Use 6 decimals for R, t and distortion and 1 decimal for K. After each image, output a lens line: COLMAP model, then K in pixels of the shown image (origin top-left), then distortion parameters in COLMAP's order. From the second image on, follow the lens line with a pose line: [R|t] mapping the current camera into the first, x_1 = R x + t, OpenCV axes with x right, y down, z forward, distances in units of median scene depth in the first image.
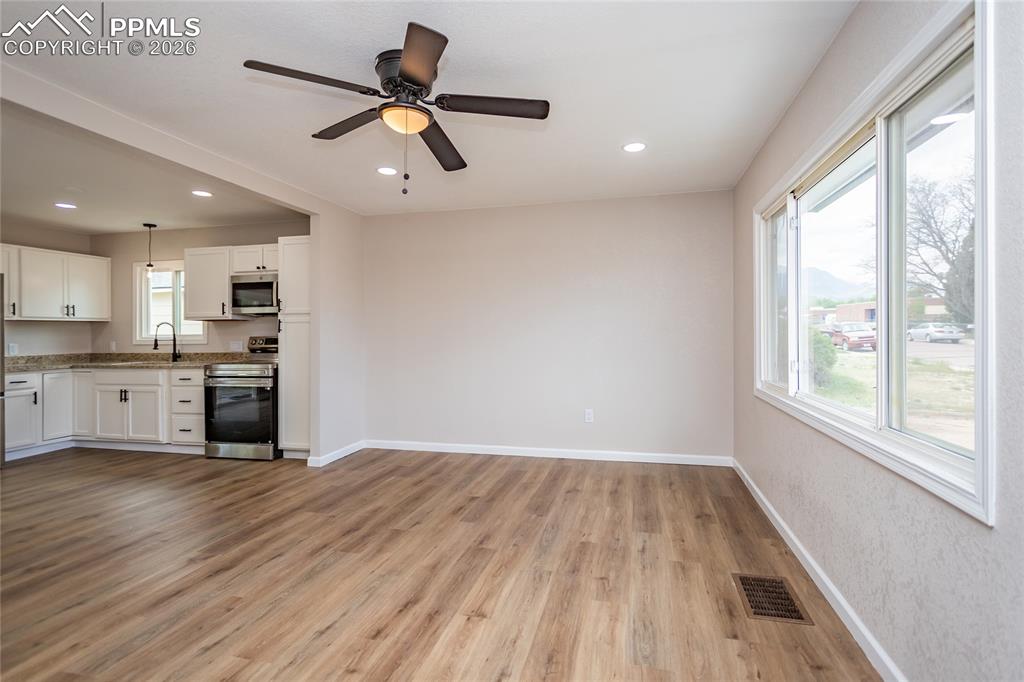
lens RADIAL K [[498.9, 0, 524.4], [0, 498.9, 330.1], [0, 0, 1]] dist [0.002869, 0.000628]
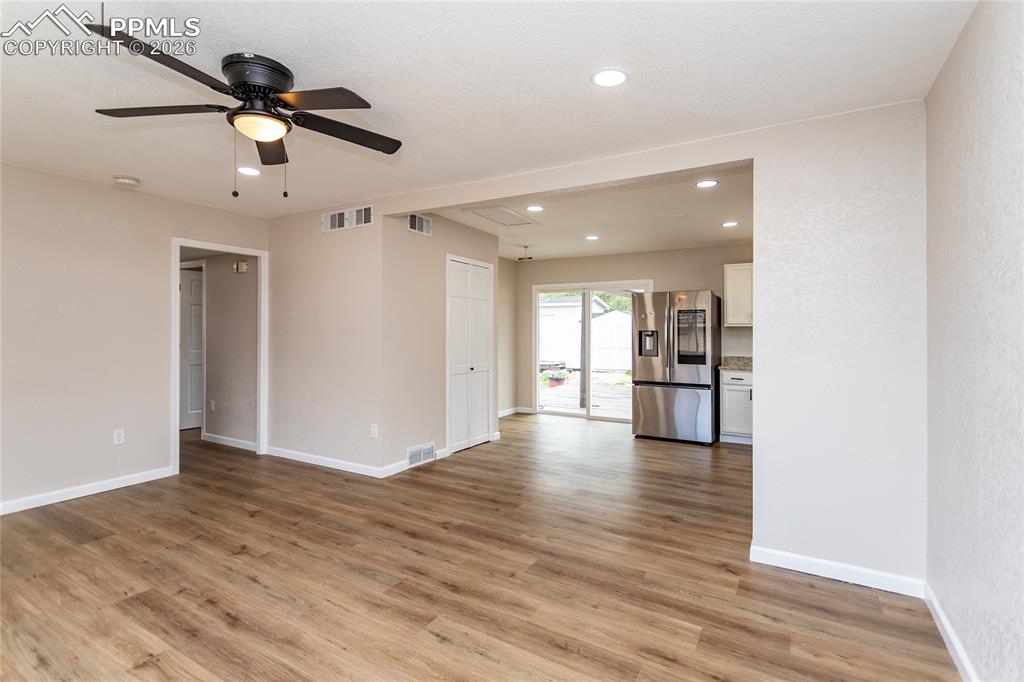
lens RADIAL K [[477.6, 0, 514.4], [0, 477.6, 324.1], [0, 0, 1]] dist [0.002289, -0.000005]
pose [[-0.294248, -0.008844, -0.955688, 0.350914], [-0.001986, 0.999961, -0.008642, -0.025193], [0.955727, -0.000645, -0.294254, 1.214274]]
